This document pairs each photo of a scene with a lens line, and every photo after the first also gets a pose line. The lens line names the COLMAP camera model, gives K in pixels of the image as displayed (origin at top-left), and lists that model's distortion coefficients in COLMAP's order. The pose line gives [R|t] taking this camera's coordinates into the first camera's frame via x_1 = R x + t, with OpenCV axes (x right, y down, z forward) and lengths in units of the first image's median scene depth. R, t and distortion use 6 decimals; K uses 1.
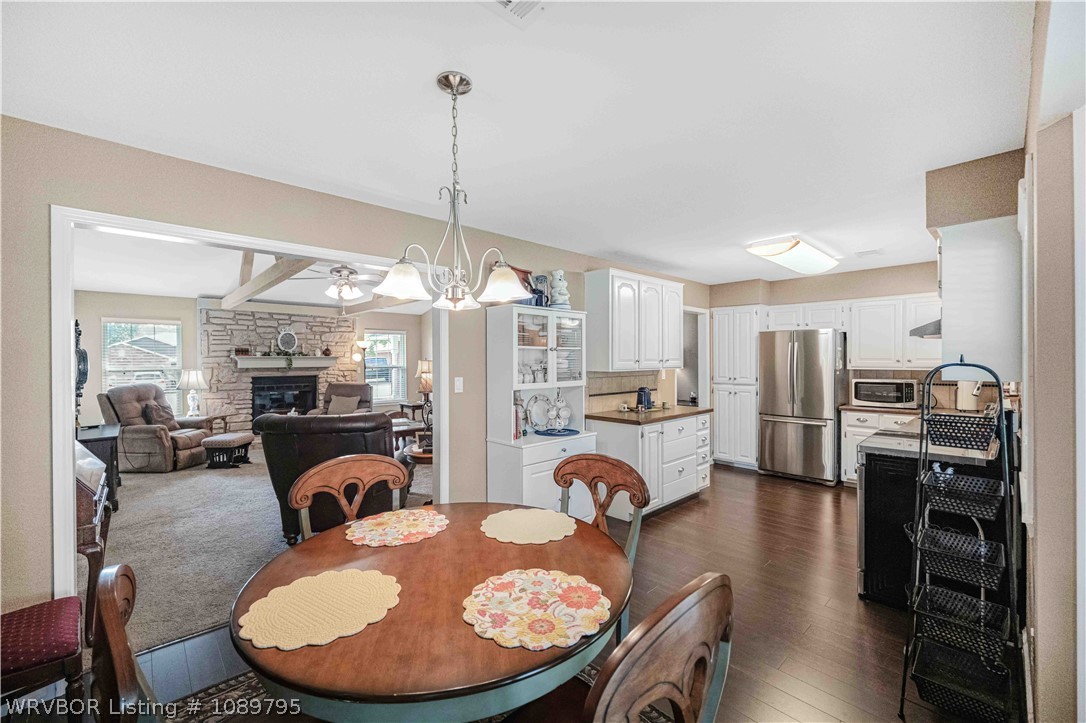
lens RADIAL K [[439.9, 0, 542.4], [0, 439.9, 360.3], [0, 0, 1]] dist [-0.006020, 0.001268]
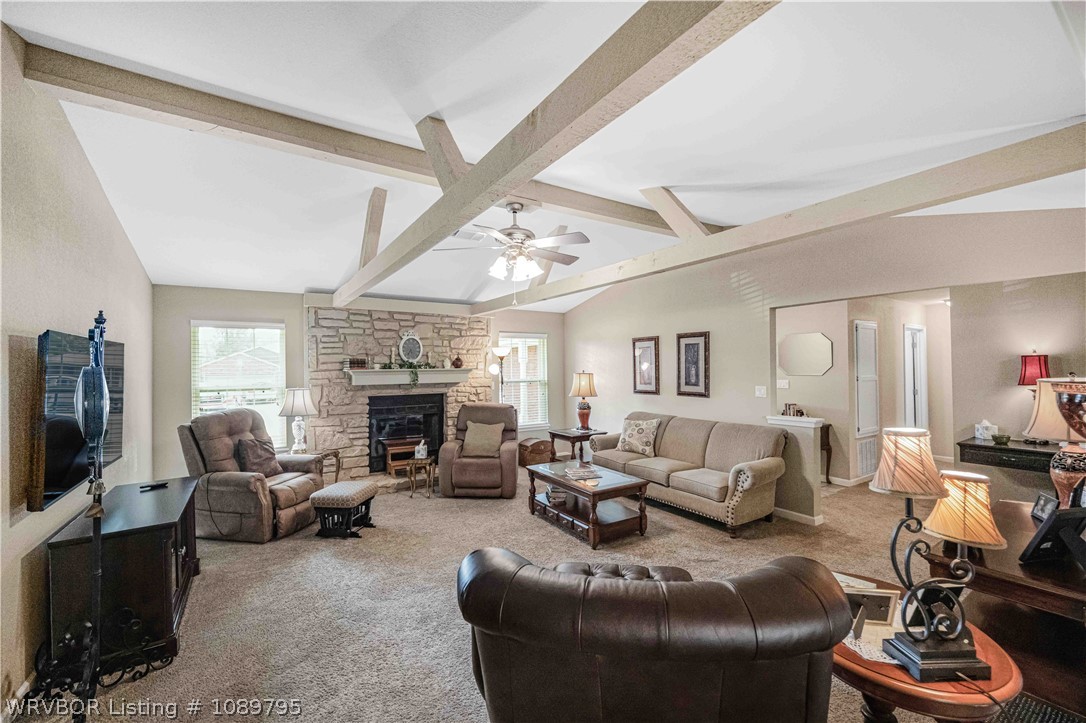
lens RADIAL K [[439.9, 0, 541.6], [0, 439.9, 362.3], [0, 0, 1]] dist [-0.006020, 0.001268]
pose [[0.985449, -0.006561, -0.169847, -0.246999], [0.004955, 0.999939, -0.009875, -0.012657], [0.169901, 0.008890, 0.985421, 0.313392]]
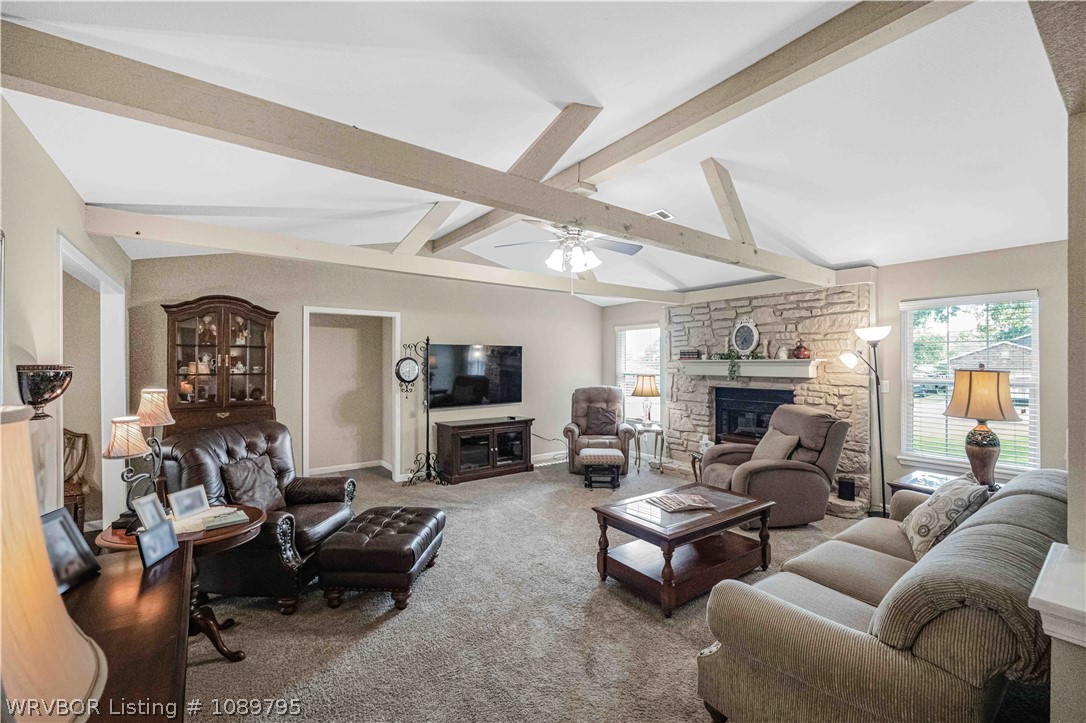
lens RADIAL K [[439.9, 0, 539.8], [0, 439.9, 361.7], [0, 0, 1]] dist [-0.006020, 0.001268]
pose [[-0.107873, 0.001252, -0.994164, 0.142267], [-0.000122, 0.999999, 0.001272, -0.007391], [0.994165, 0.000259, -0.107873, 0.809976]]
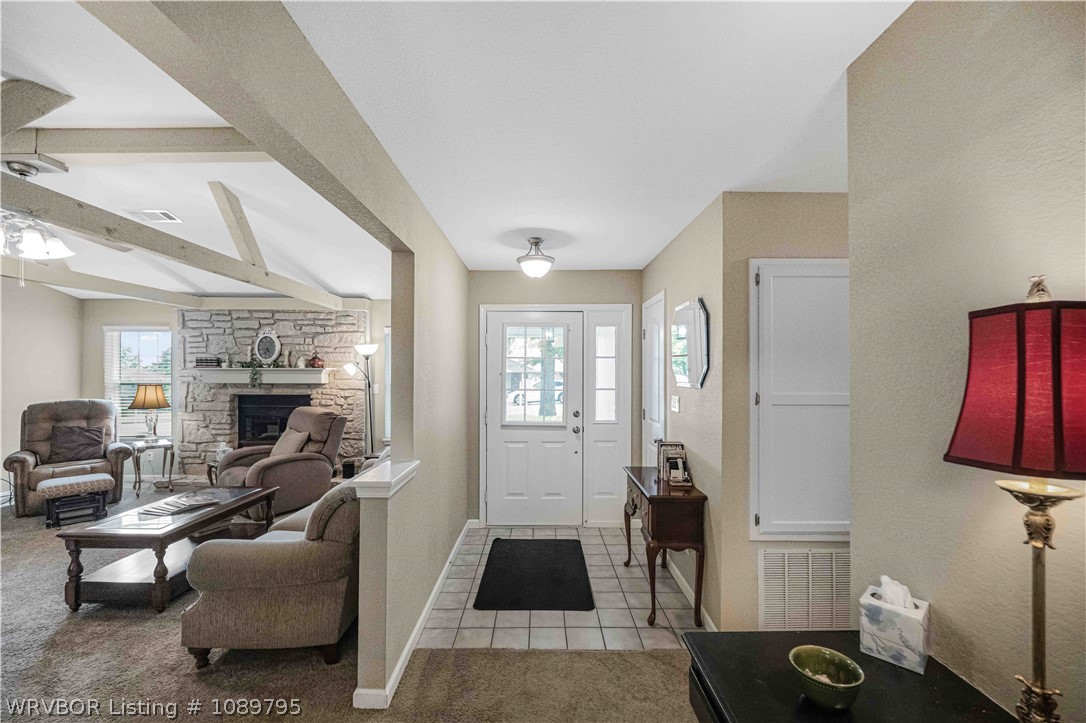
lens RADIAL K [[439.9, 0, 534.4], [0, 439.9, 372.5], [0, 0, 1]] dist [-0.006020, 0.001268]
pose [[0.737804, 0.007886, -0.674969, 0.259945], [-0.007412, 0.999966, 0.003581, -0.008214], [0.674974, 0.002361, 0.737838, 0.813753]]
